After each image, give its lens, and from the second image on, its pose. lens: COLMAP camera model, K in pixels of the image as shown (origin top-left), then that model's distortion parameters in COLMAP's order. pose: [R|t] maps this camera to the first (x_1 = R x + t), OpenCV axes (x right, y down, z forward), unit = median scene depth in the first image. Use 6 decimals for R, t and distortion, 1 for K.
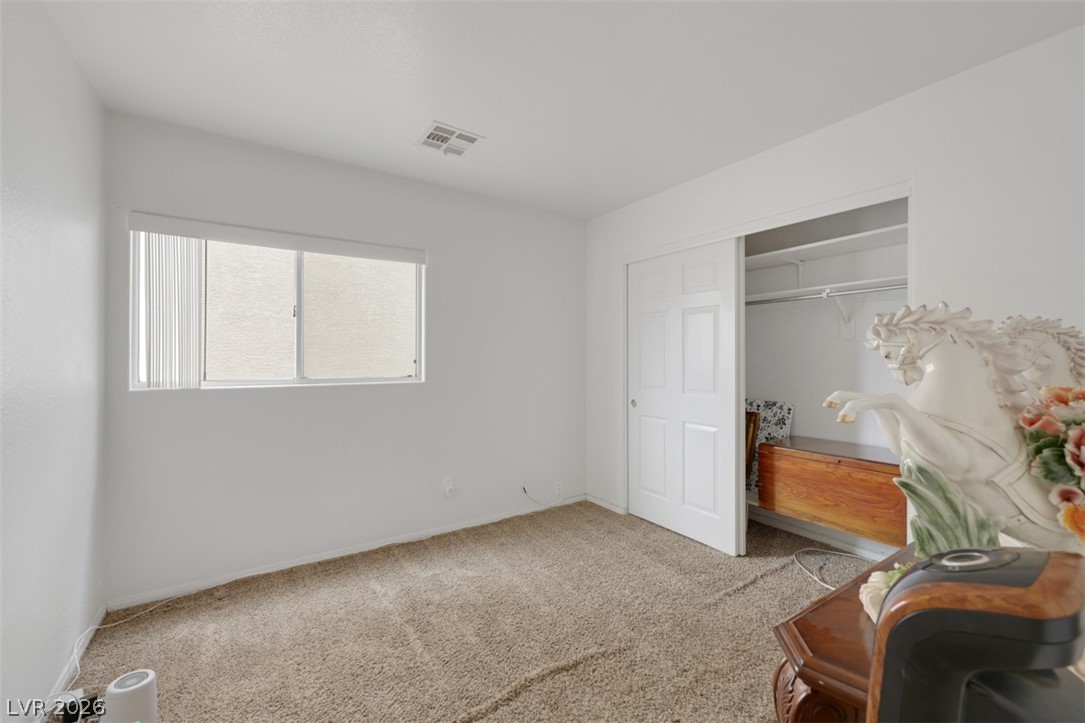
lens RADIAL K [[443.3, 0, 543.8], [0, 443.3, 356.7], [0, 0, 1]] dist [0.000650, 0.000202]
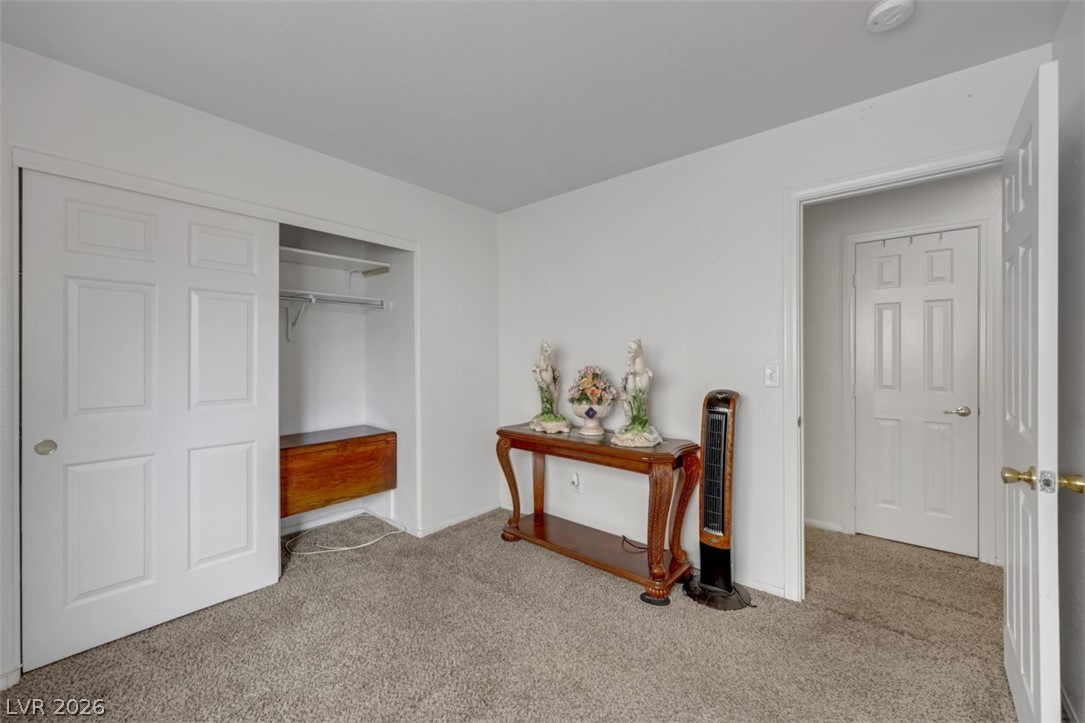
lens RADIAL K [[443.3, 0, 543.8], [0, 443.3, 356.7], [0, 0, 1]] dist [0.000650, 0.000202]
pose [[-0.268597, -0.005153, 0.963239, -0.559154], [0.000342, 0.999985, 0.005445, -0.002784], [-0.963253, 0.001792, -0.268591, 0.730197]]
